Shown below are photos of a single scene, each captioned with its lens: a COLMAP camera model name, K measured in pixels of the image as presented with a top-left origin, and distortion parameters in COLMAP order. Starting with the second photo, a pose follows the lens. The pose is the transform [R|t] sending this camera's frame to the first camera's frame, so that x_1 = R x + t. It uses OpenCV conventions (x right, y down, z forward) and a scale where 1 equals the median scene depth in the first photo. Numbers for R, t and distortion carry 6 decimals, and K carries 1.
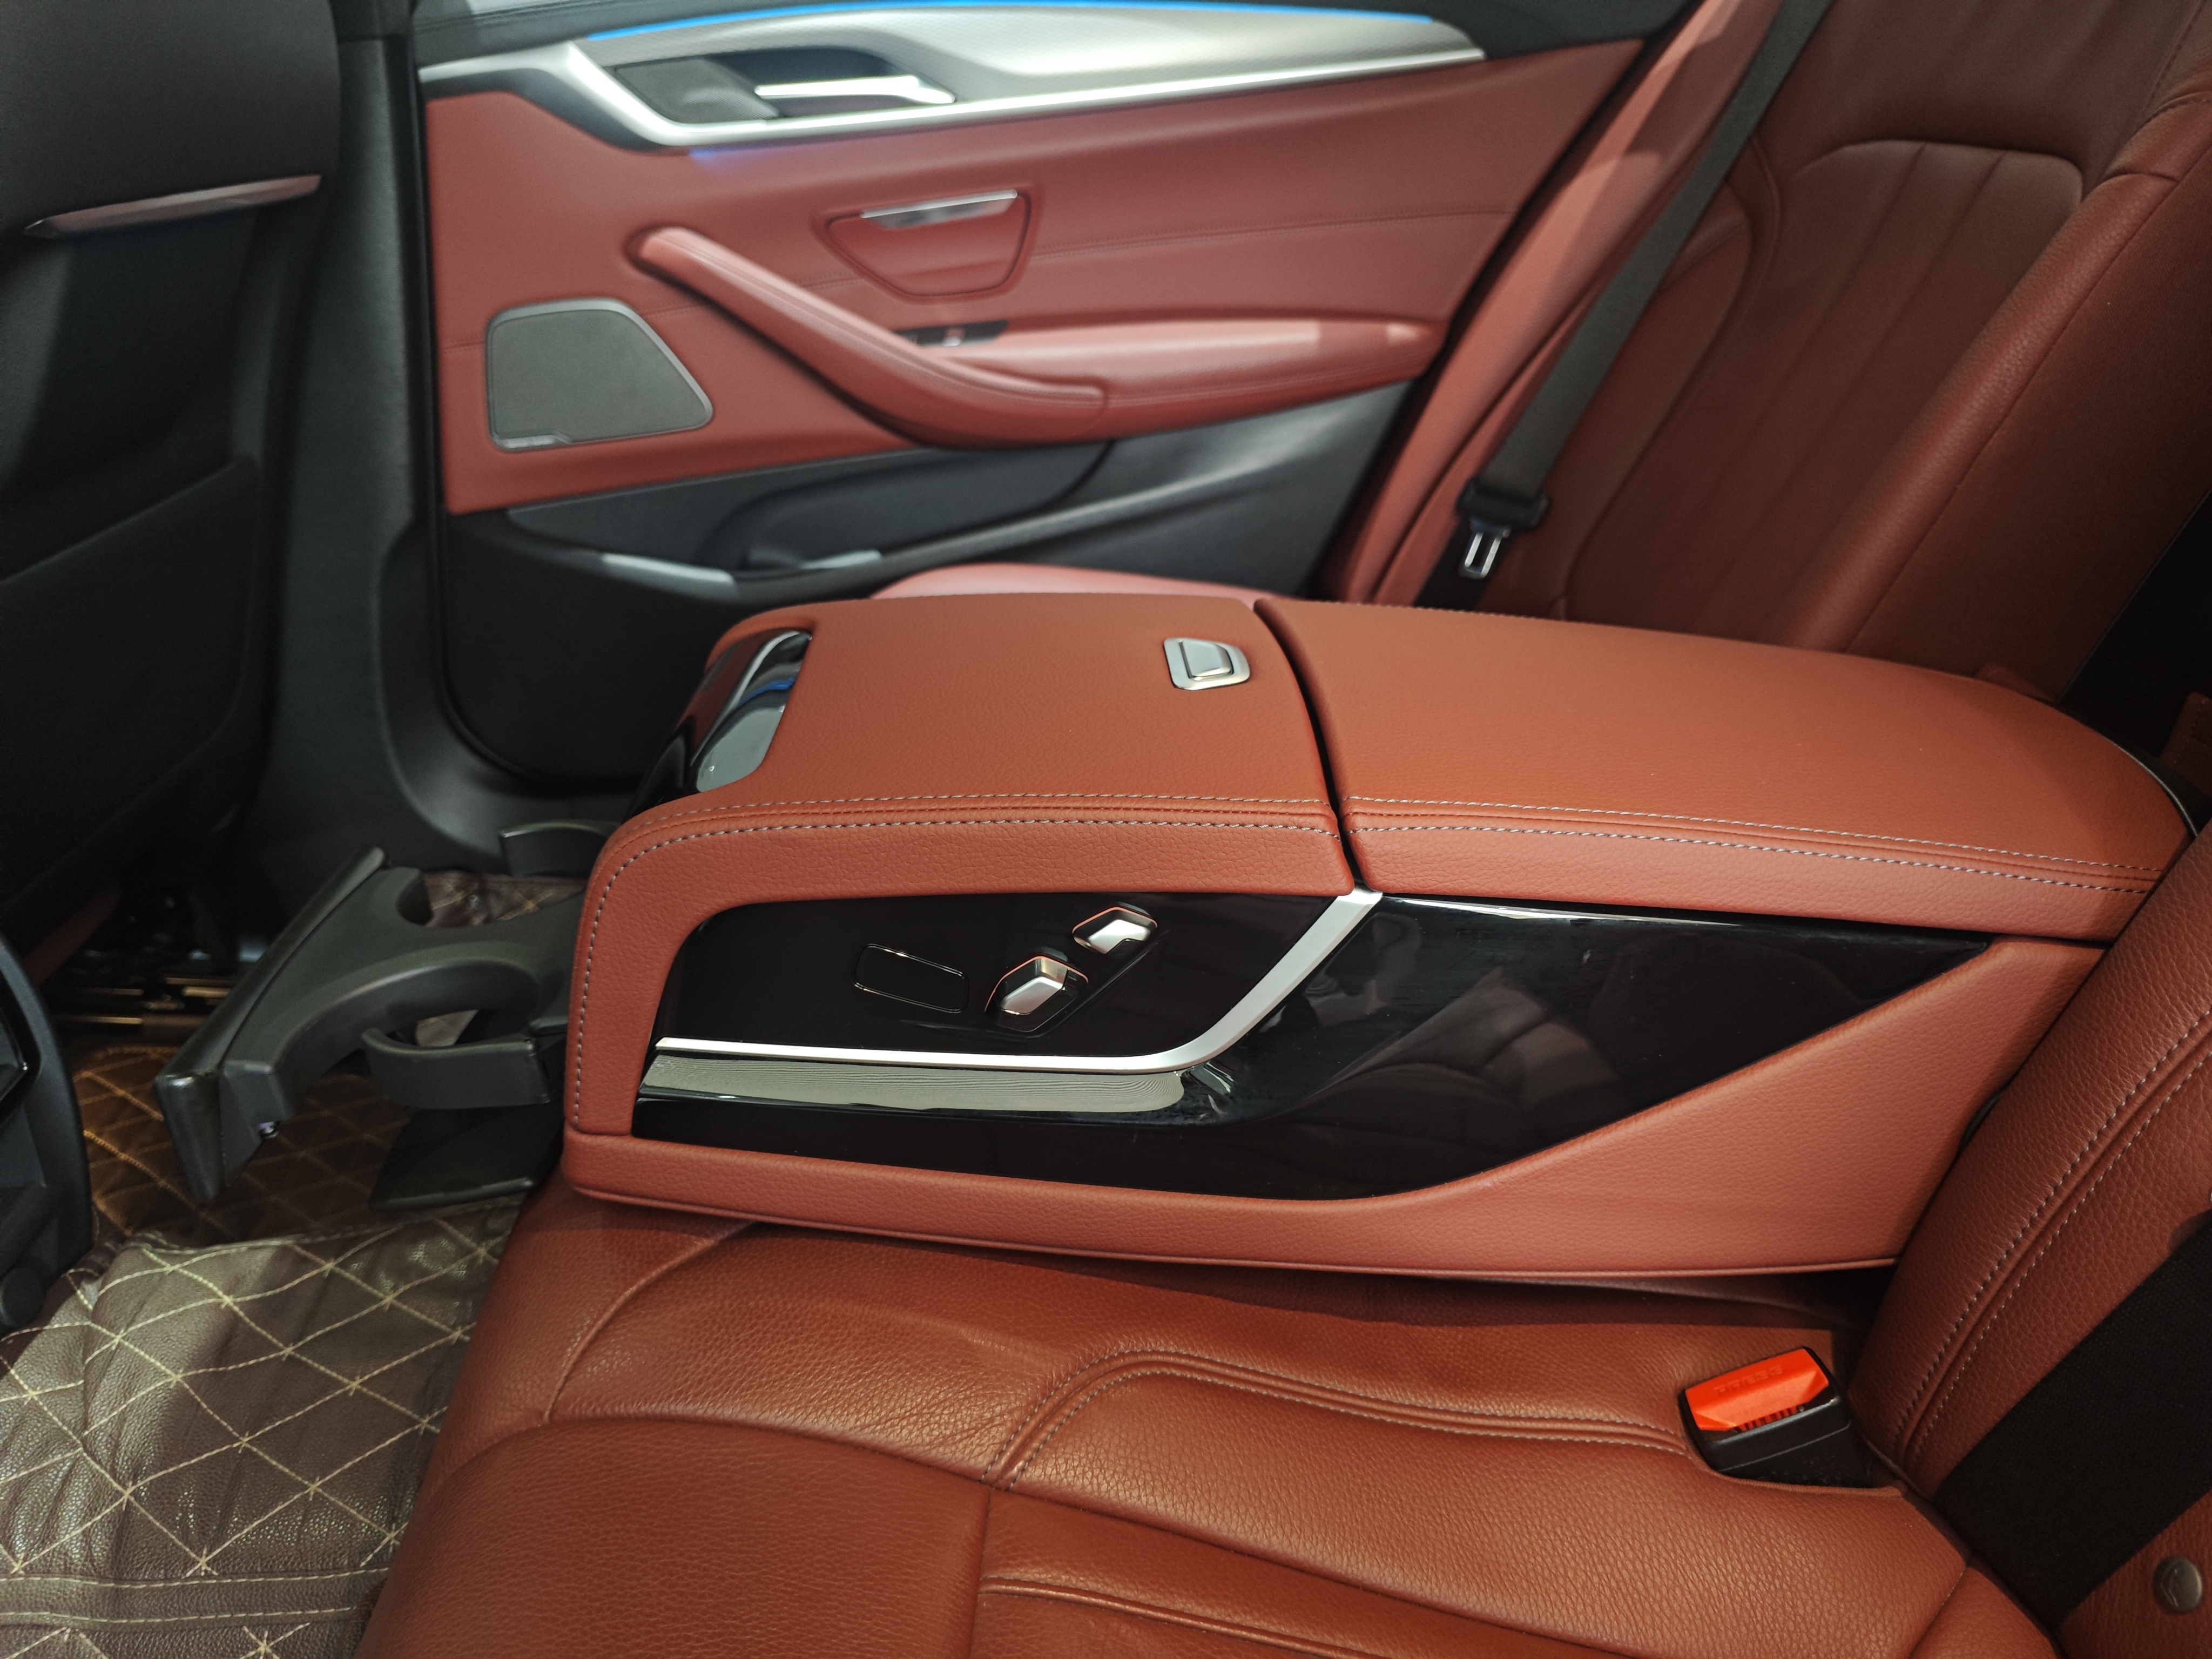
lens RADIAL K [[1629.1, 0, 1106.0], [0, 1629.1, 829.5], [0, 0, 1]] dist [-0.006113, -0.005320]
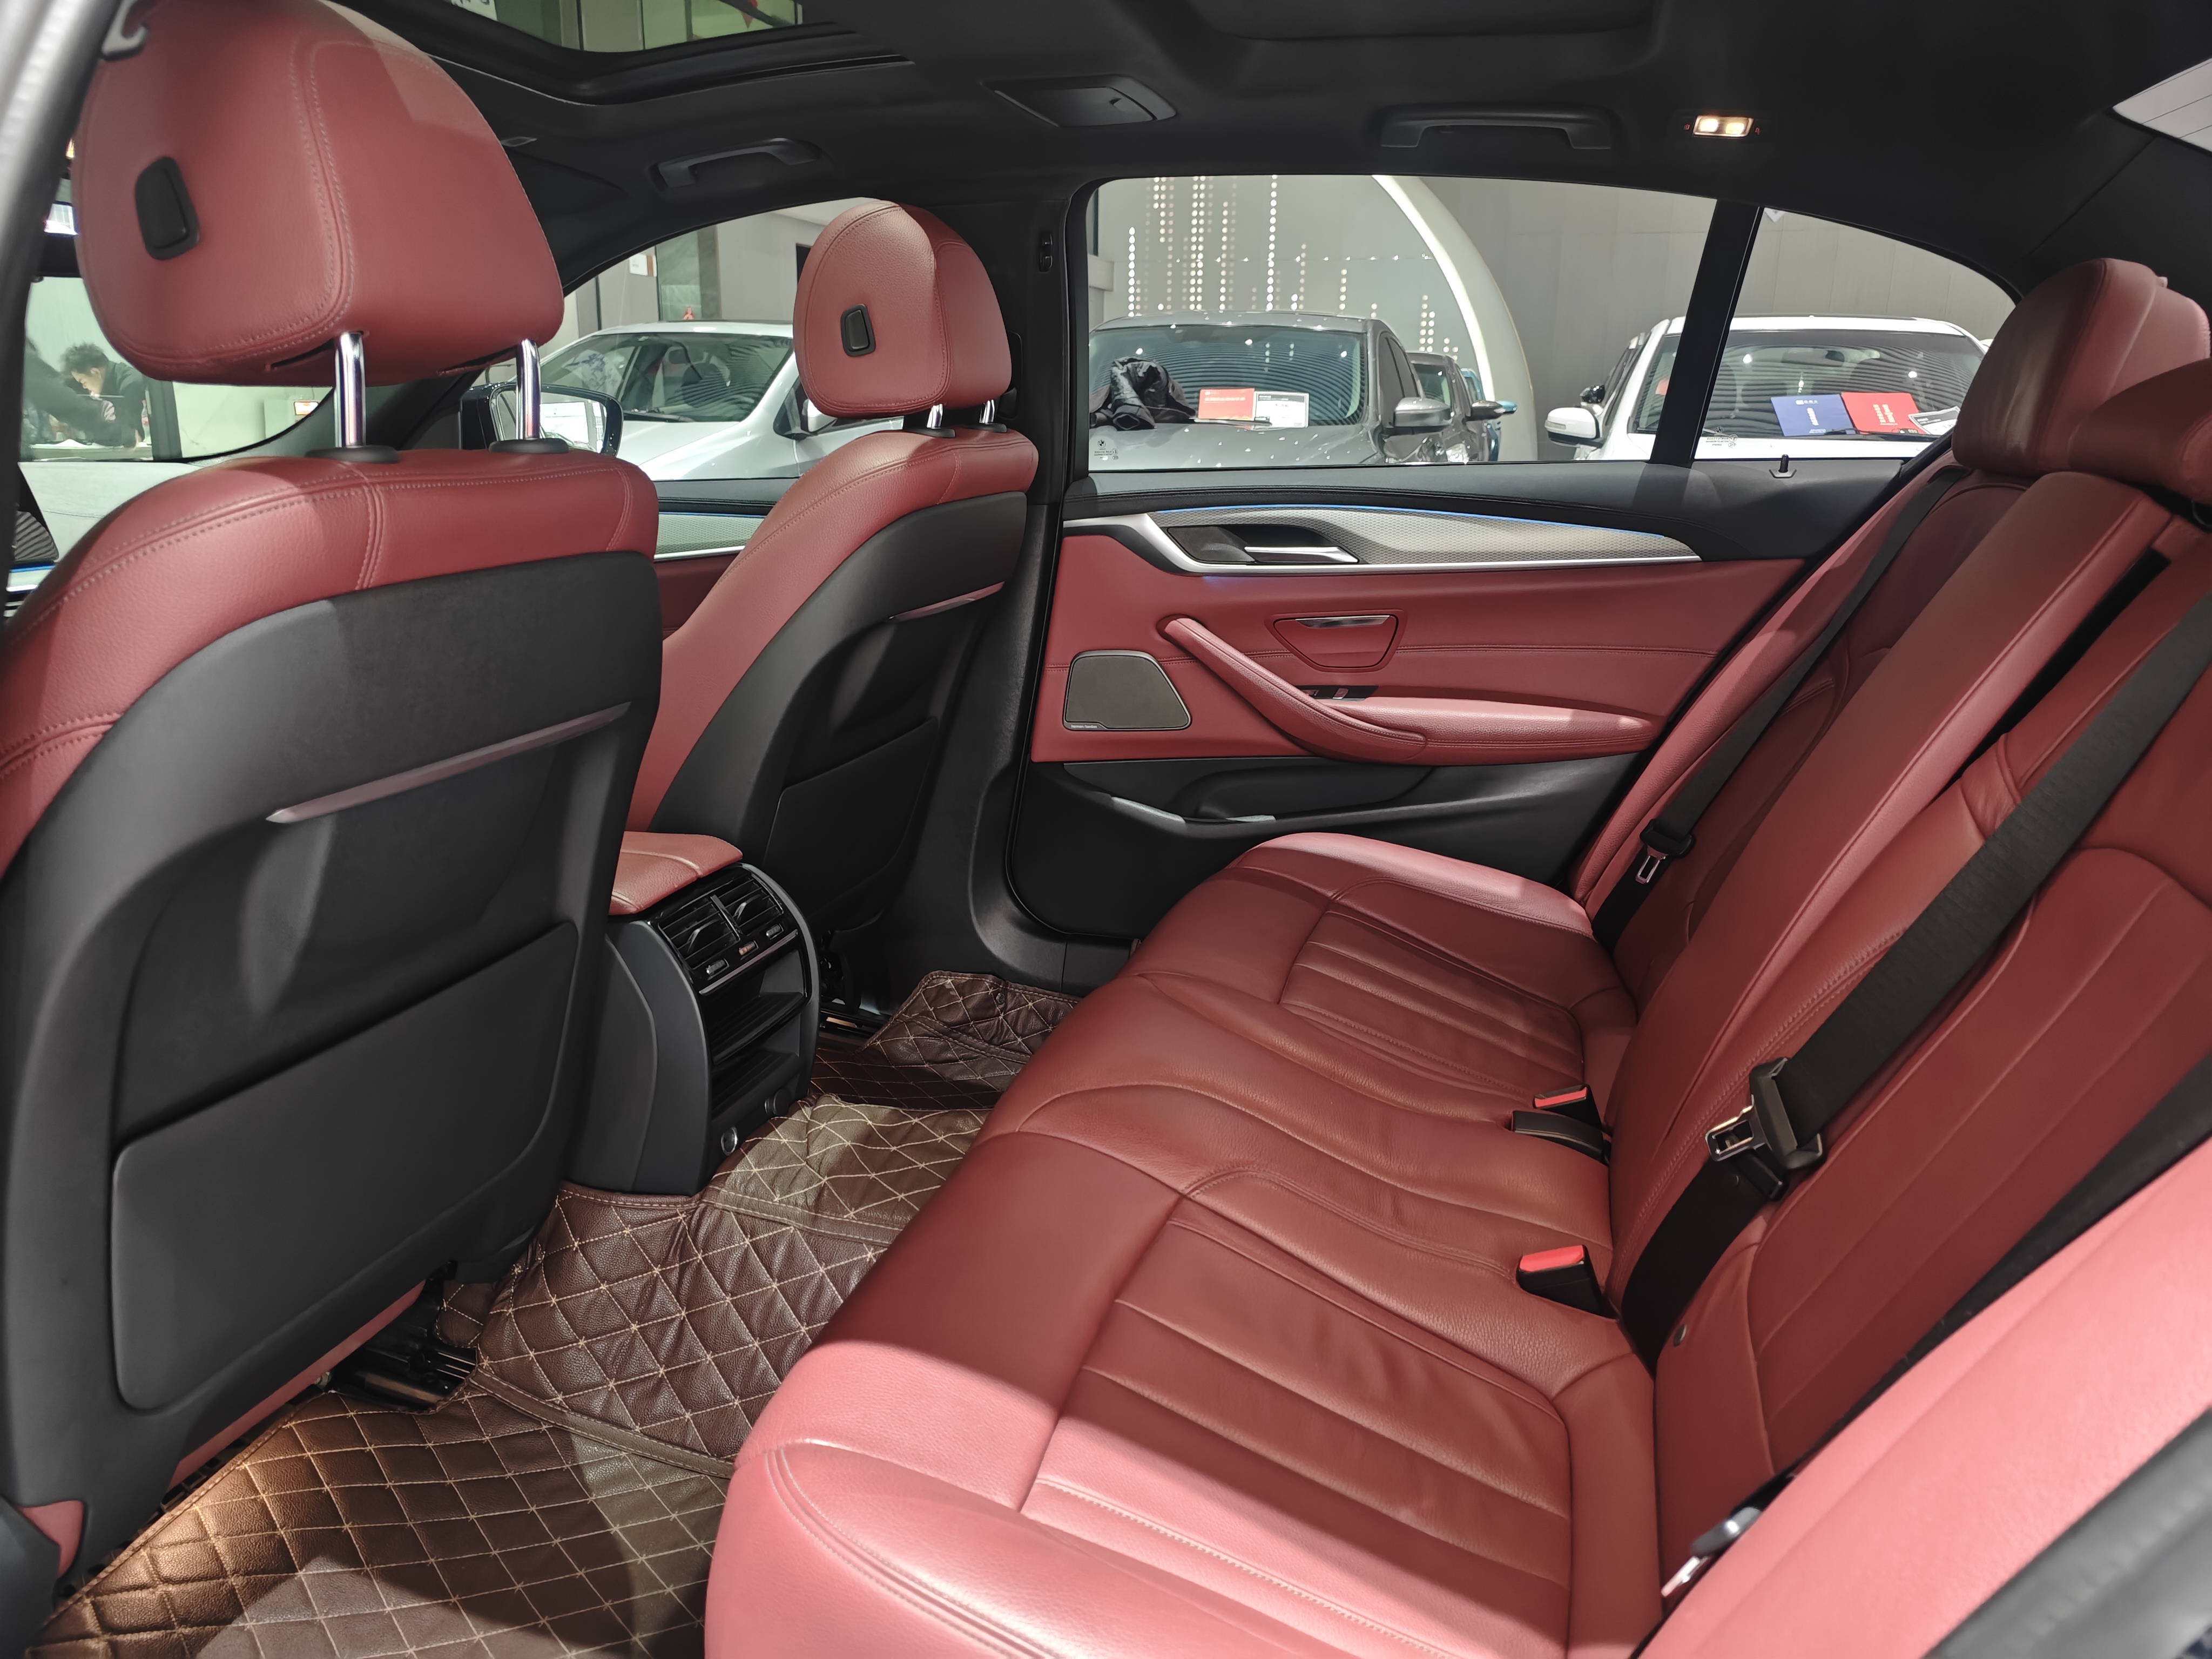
lens RADIAL K [[1610.7, 0, 1106.0], [0, 1610.7, 829.5], [0, 0, 1]] dist [0.025760, -0.042651]
pose [[0.943241, 0.133254, -0.304202, 0.199046], [-0.181485, 0.973929, -0.136109, 0.093788], [0.278134, 0.183592, 0.942834, -0.575982]]
